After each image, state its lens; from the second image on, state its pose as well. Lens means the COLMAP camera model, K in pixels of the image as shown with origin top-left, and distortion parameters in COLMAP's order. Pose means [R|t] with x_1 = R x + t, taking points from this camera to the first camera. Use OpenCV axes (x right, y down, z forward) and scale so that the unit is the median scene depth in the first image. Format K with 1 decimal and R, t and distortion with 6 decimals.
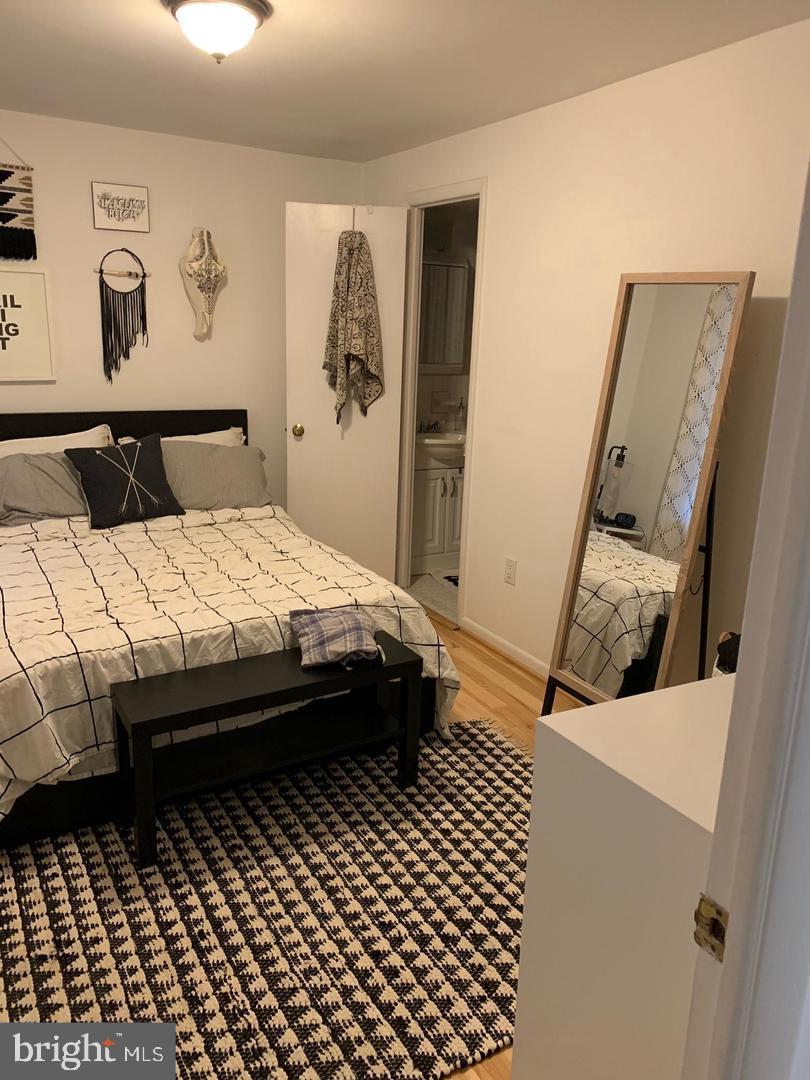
lens RADIAL K [[830.4, 0, 406.0], [0, 830.4, 554.4], [0, 0, 1]] dist [0.040398, -0.093288]
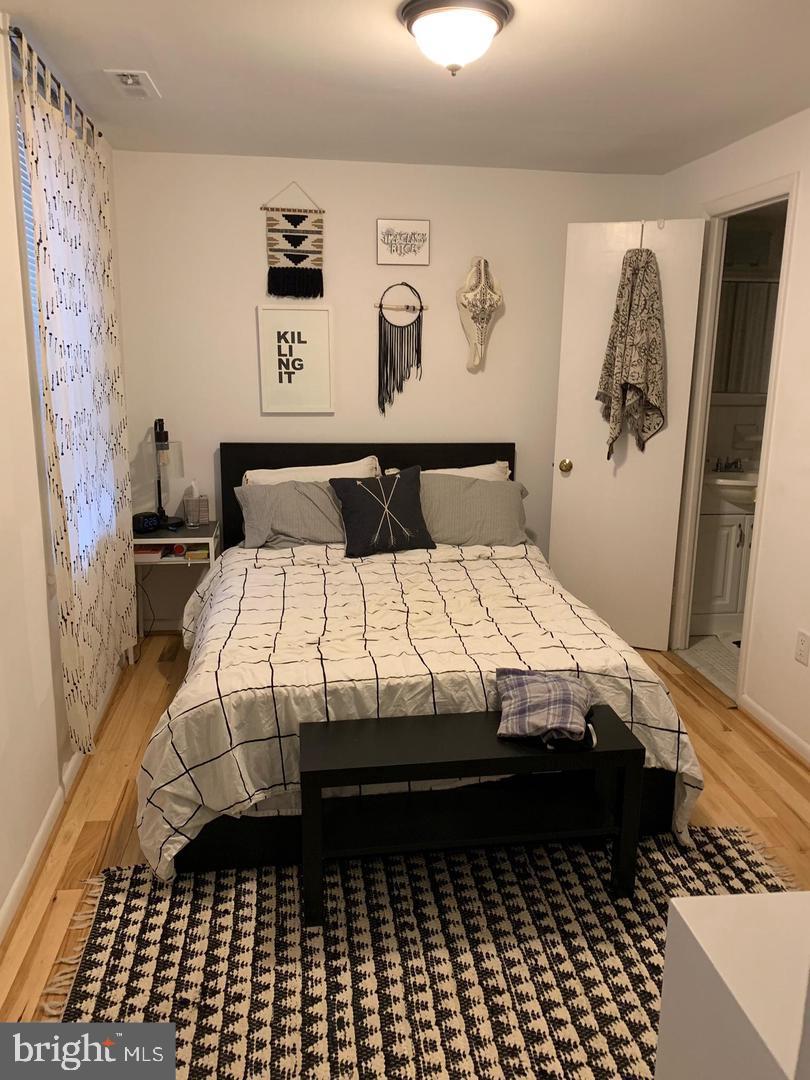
lens RADIAL K [[826.1, 0, 405.0], [0, 826.1, 540.0], [0, 0, 1]] dist [0.029177, -0.043967]
pose [[0.917949, 0.064384, -0.391438, 0.106271], [-0.084683, 0.995800, -0.034799, -0.029114], [0.387554, 0.065091, 0.919546, 0.133510]]
